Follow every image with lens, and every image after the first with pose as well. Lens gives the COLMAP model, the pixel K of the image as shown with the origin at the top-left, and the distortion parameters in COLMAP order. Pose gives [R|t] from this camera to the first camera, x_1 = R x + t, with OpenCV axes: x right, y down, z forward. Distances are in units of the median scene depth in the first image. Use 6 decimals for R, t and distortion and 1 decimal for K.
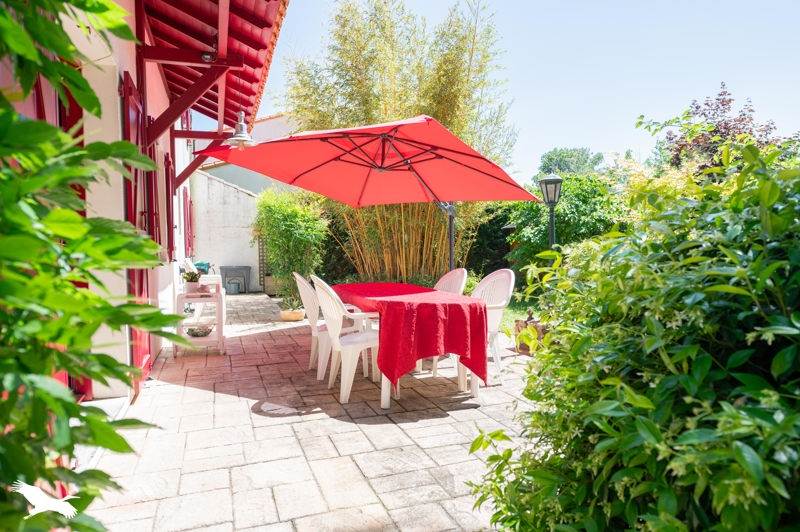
lens RADIAL K [[528.3, 0, 399.8], [0, 528.3, 264.5], [0, 0, 1]] dist [0.000313, 0.000008]
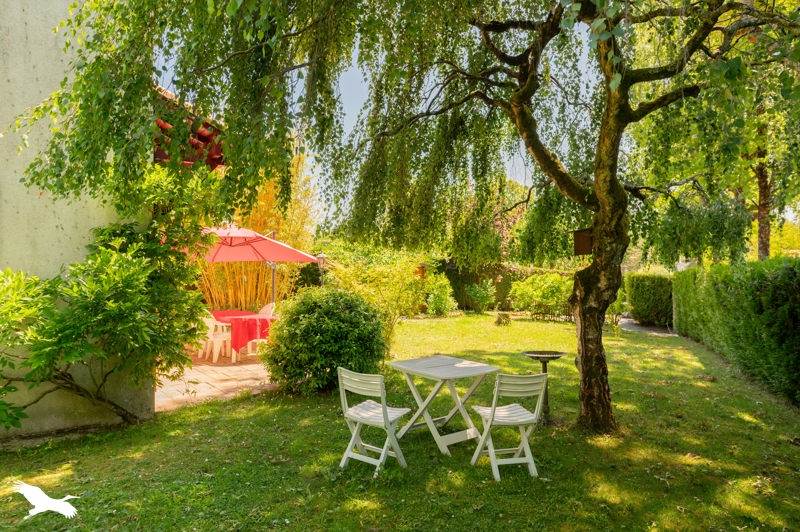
lens RADIAL K [[546.0, 0, 401.3], [0, 546.0, 265.3], [0, 0, 1]] dist [0.006163, 0.000471]
pose [[0.958810, 0.017986, 0.283477, -0.008188], [-0.004727, 0.998865, -0.047389, -0.053047], [-0.284008, 0.044097, 0.957807, -1.519406]]
